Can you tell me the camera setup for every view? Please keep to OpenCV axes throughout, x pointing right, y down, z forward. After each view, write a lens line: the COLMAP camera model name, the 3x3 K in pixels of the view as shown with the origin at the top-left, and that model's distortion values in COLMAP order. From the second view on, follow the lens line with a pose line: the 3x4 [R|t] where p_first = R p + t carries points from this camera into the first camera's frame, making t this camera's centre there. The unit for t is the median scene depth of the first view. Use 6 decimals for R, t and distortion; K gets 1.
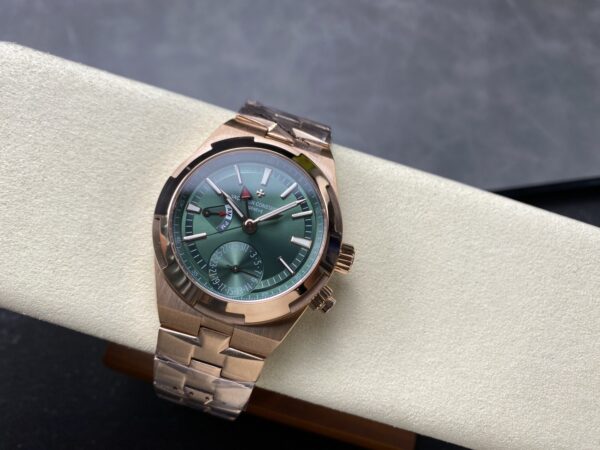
lens RADIAL K [[462.3, 0, 291.4], [0, 462.3, 211.9], [0, 0, 1]] dist [0.001769, -0.006631]
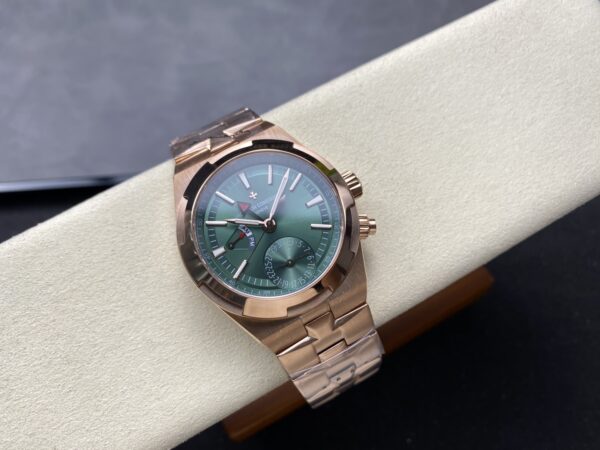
lens RADIAL K [[462.3, 0, 291.4], [0, 462.3, 211.9], [0, 0, 1]] dist [0.001769, -0.006631]
pose [[0.698281, -0.706368, 0.115968, -0.140633], [0.700204, 0.707679, 0.094366, -0.048290], [-0.148725, 0.015307, 0.988760, -0.028678]]
